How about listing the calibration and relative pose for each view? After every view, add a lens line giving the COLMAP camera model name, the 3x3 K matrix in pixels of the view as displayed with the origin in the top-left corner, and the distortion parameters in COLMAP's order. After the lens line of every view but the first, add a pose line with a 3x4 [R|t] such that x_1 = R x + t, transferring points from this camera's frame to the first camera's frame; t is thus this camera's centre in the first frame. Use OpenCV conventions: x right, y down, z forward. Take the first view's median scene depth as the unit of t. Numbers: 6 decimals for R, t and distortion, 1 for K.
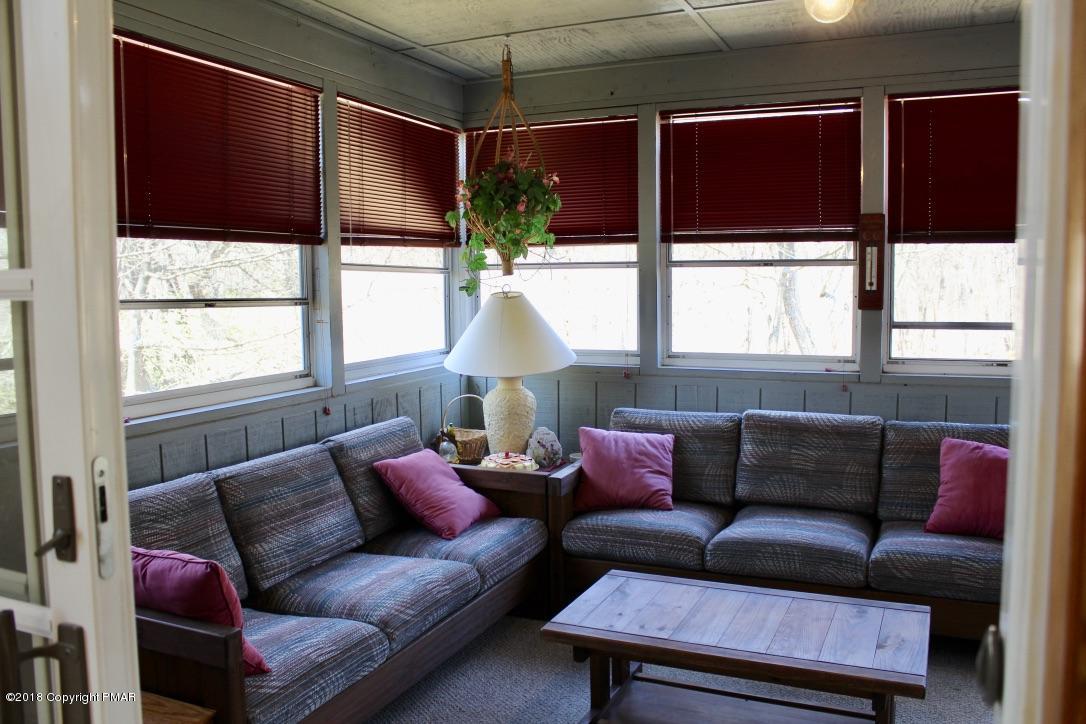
lens RADIAL K [[903.9, 0, 532.9], [0, 903.9, 363.3], [0, 0, 1]] dist [-0.169919, 0.176183]
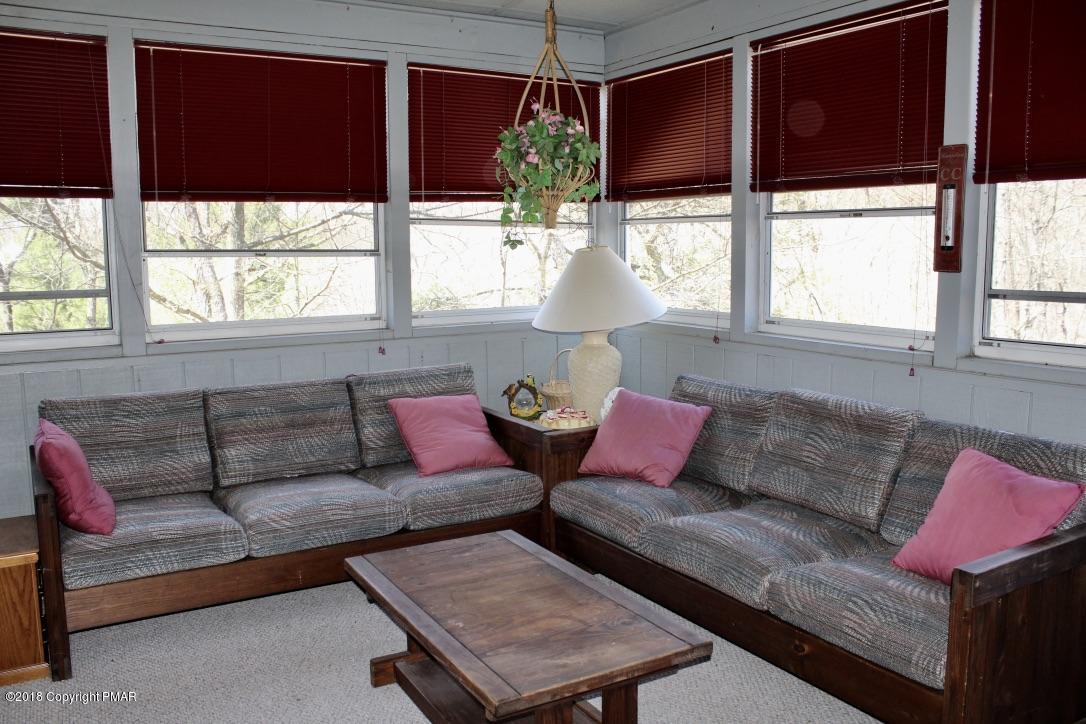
lens RADIAL K [[903.9, 0, 532.9], [0, 903.9, 363.3], [0, 0, 1]] dist [-0.169919, 0.176183]
pose [[0.814227, 0.078373, -0.575232, 0.524990], [-0.052099, 0.996712, 0.062053, -0.010291], [0.578204, -0.020556, 0.815633, 0.171834]]
